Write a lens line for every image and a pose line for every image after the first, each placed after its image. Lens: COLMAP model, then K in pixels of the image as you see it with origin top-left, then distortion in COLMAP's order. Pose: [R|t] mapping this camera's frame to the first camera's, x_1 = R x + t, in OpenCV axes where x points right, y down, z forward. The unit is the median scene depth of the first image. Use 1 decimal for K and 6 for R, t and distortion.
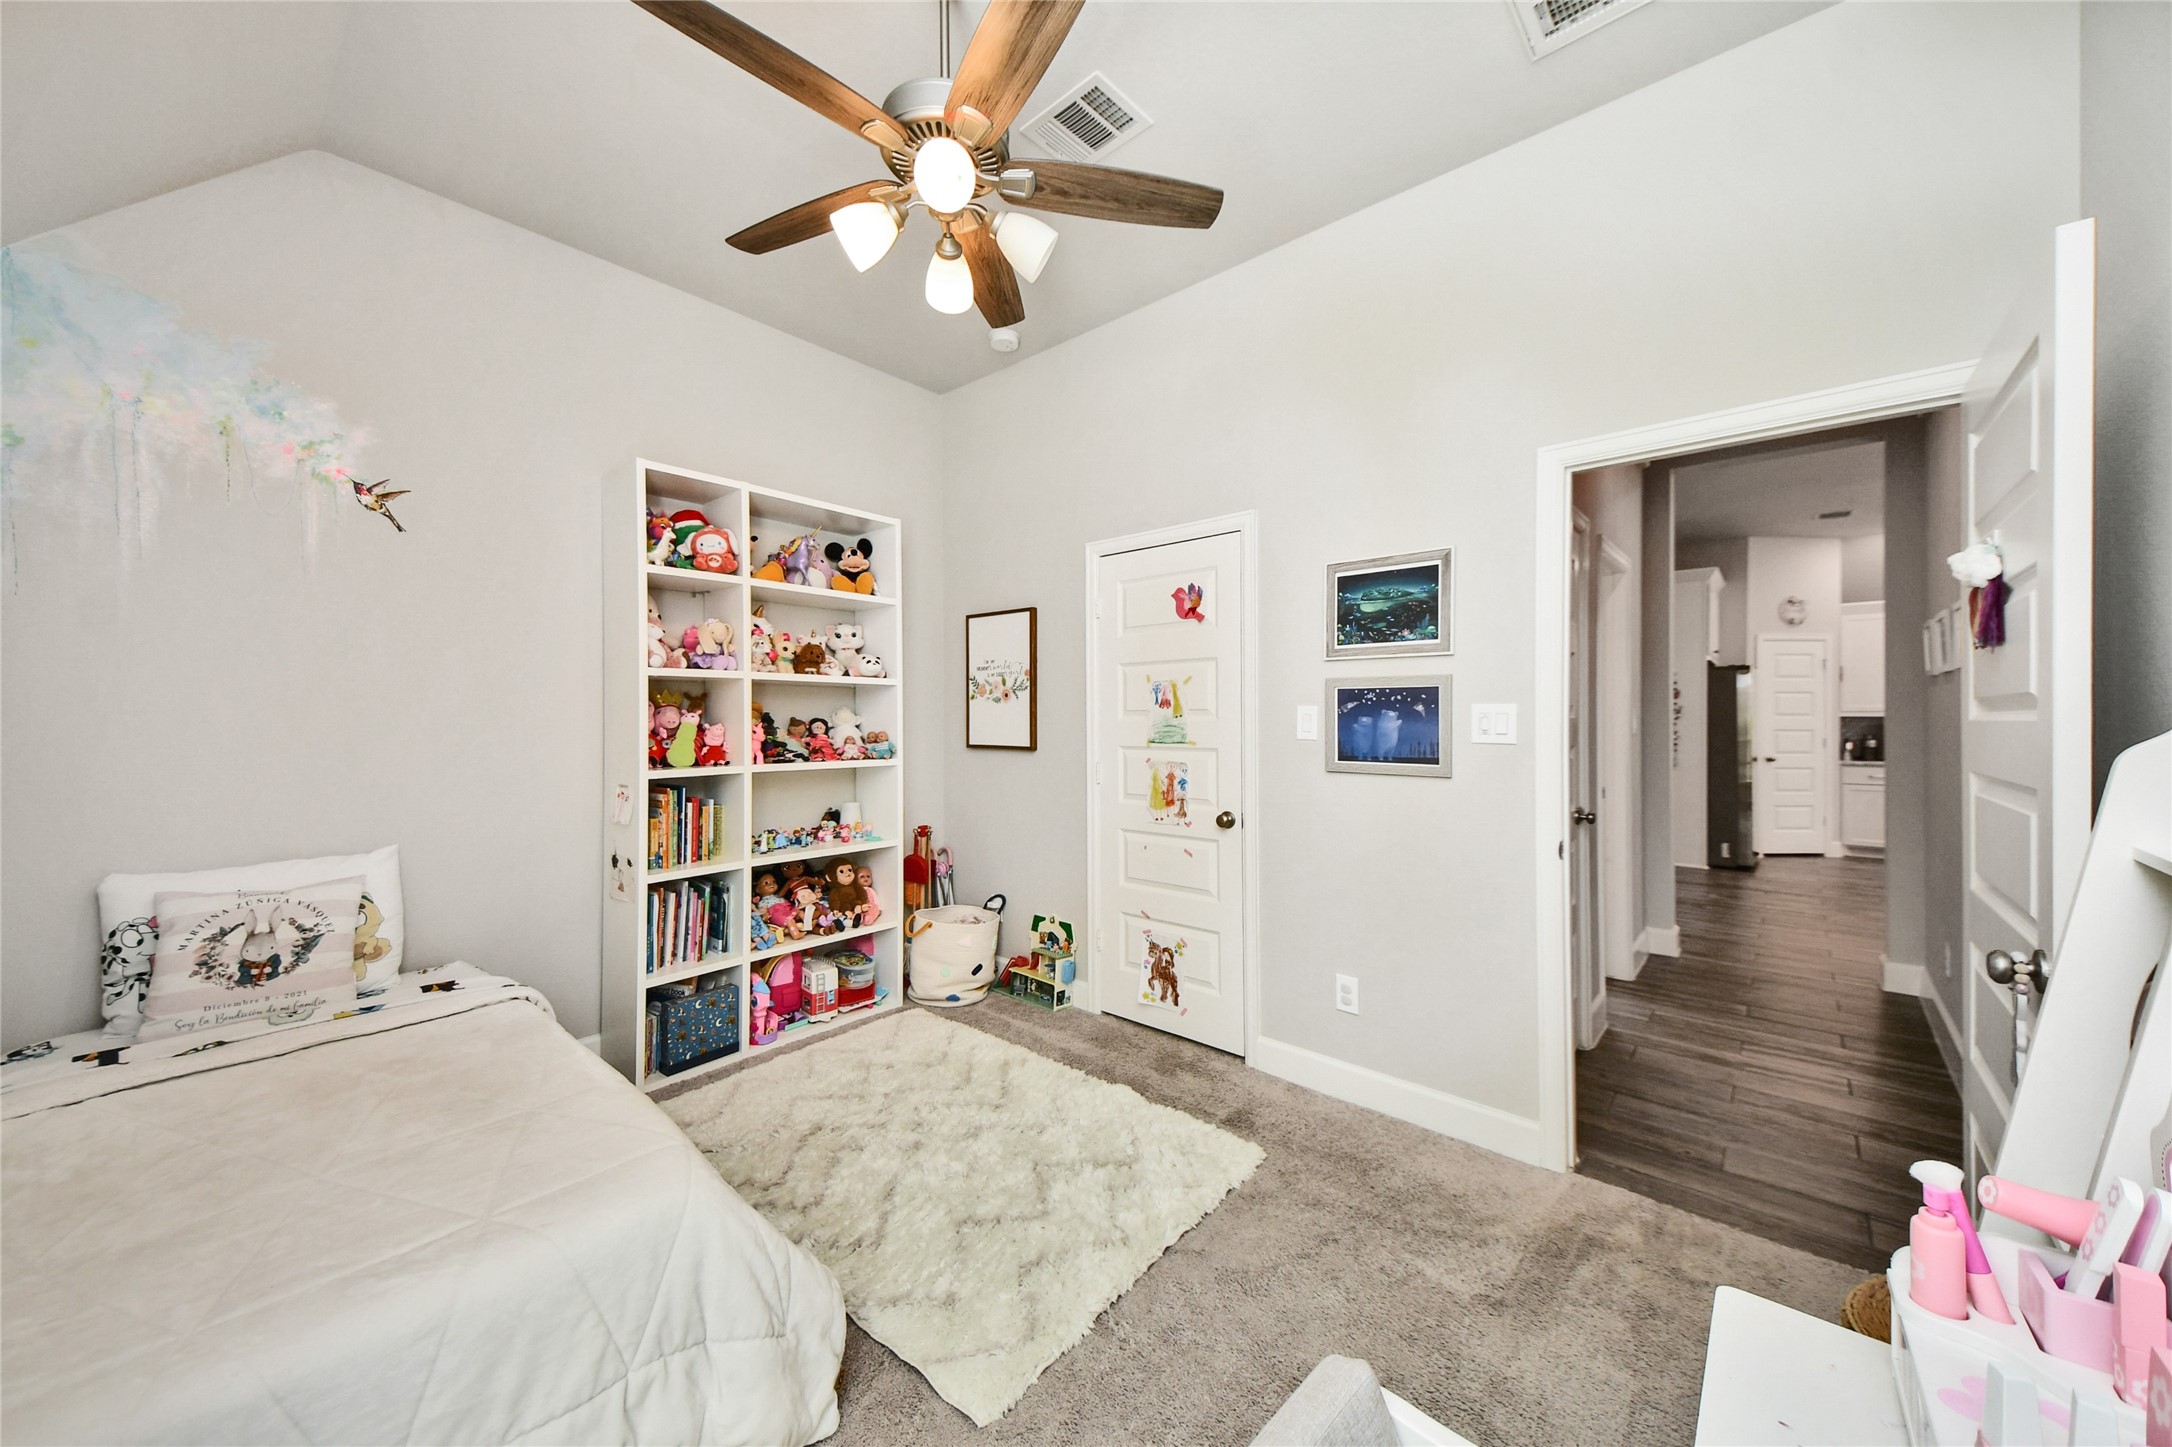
lens RADIAL K [[778.9, 0, 1071.2], [0, 778.9, 718.0], [0, 0, 1]] dist [0.045827, -0.000145]
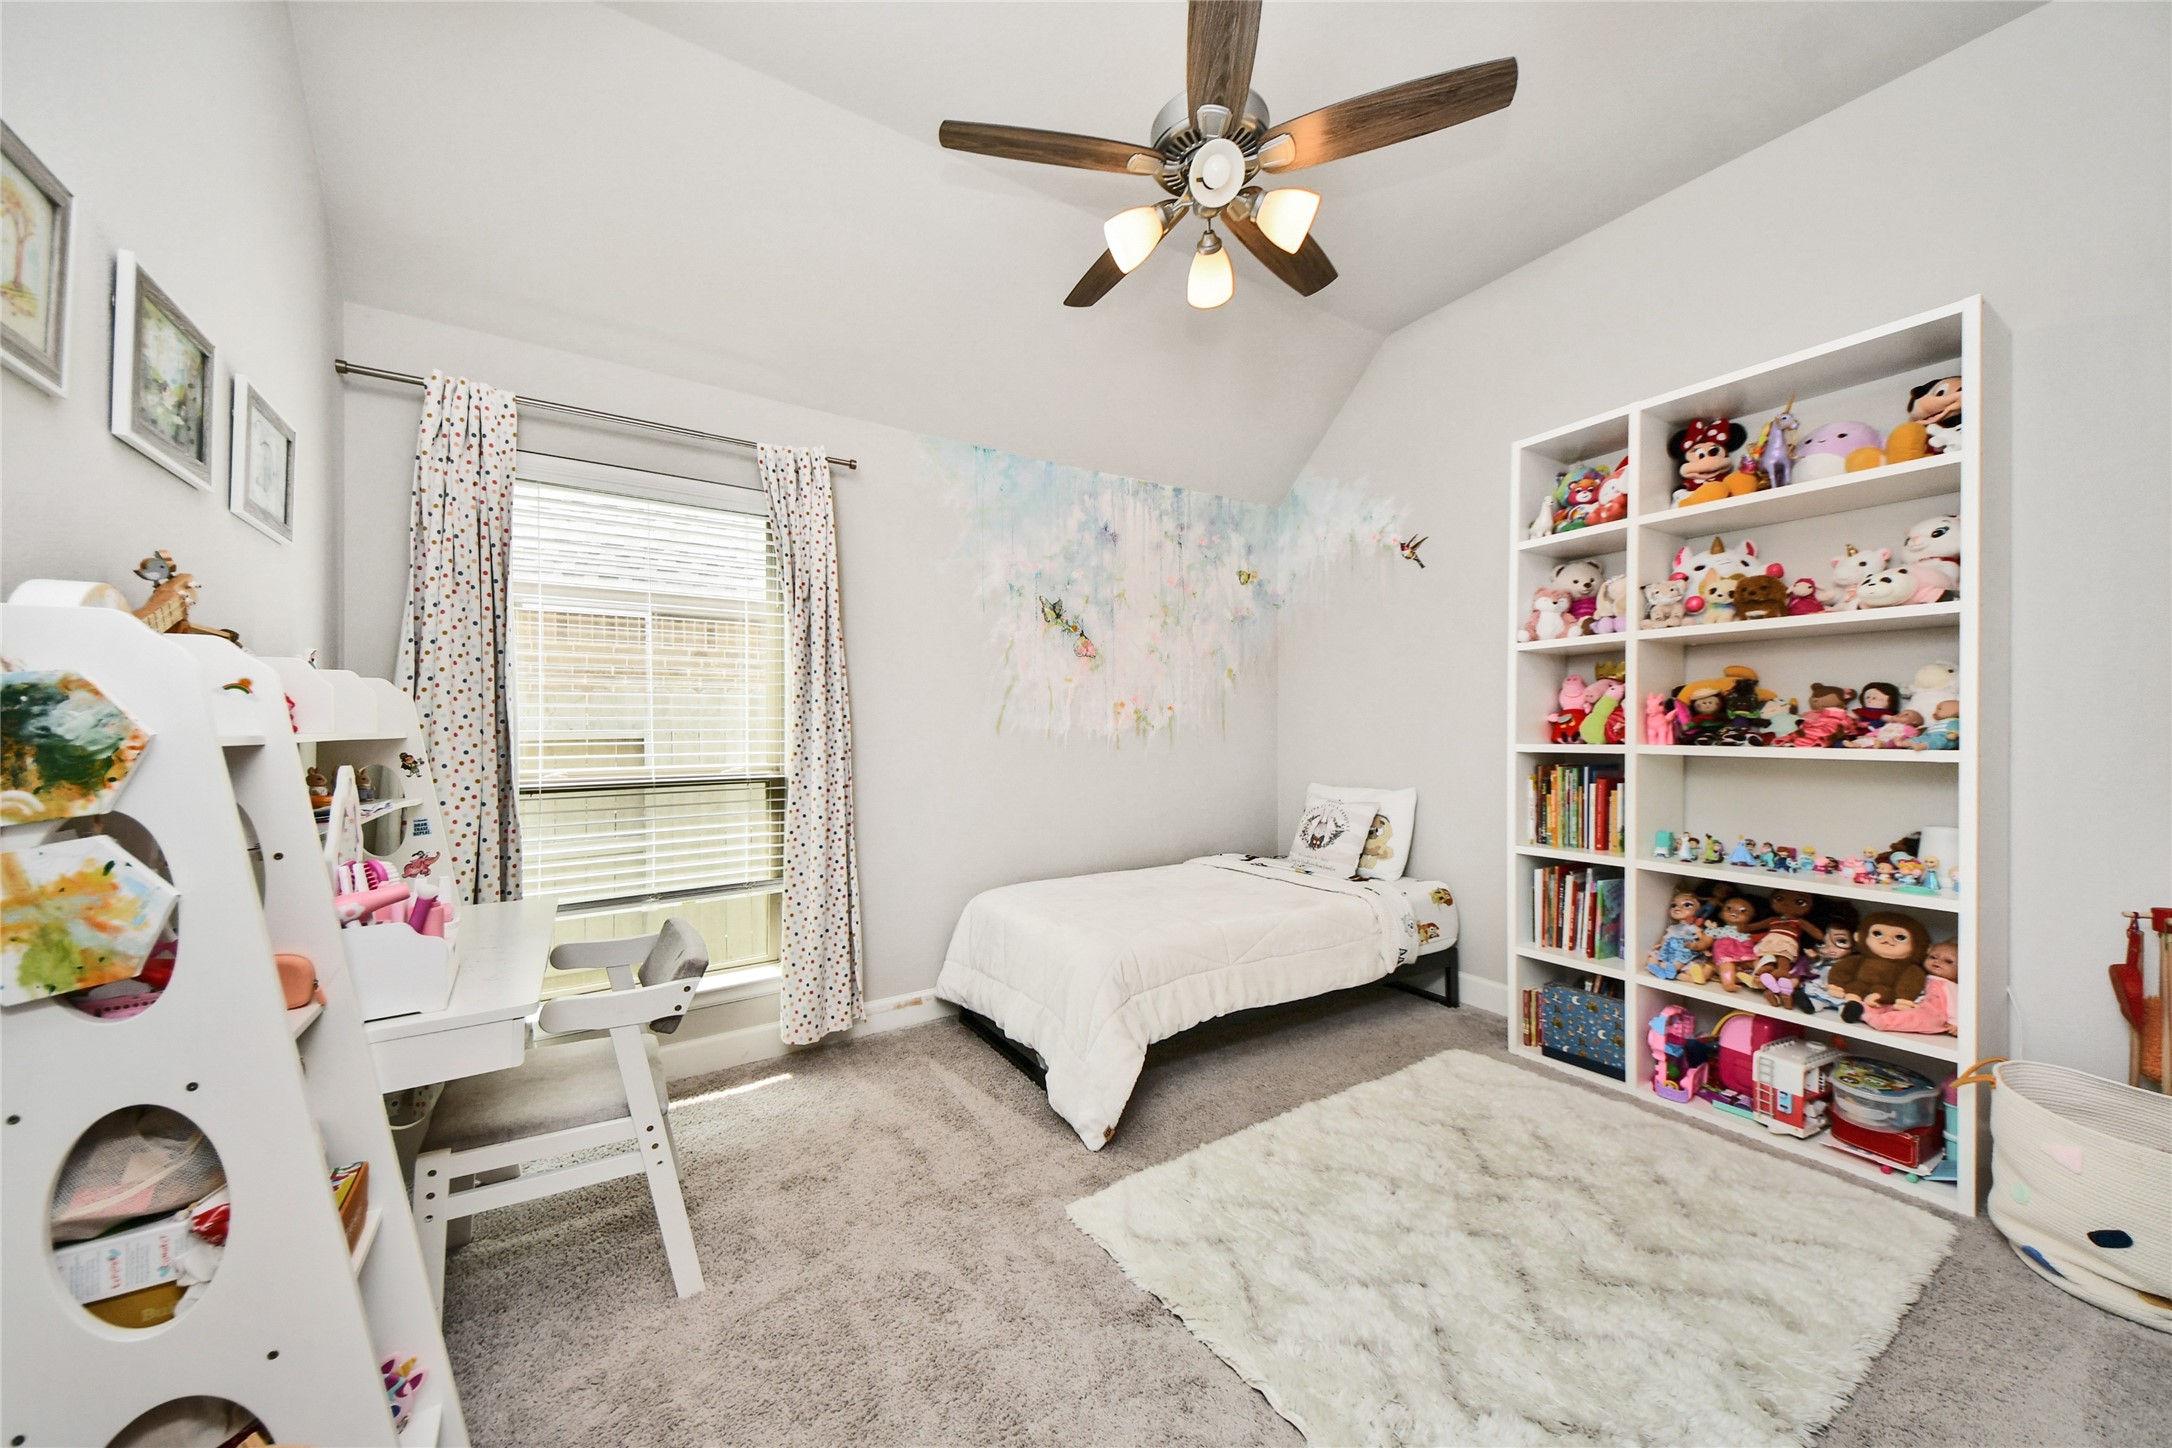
lens RADIAL K [[778.9, 0, 1071.2], [0, 778.9, 718.5], [0, 0, 1]] dist [0.045827, -0.000145]
pose [[-0.267277, -0.011704, -0.963549, 0.572979], [0.006073, 0.999886, -0.013830, 0.041804], [0.963601, -0.009548, -0.267175, 0.668493]]
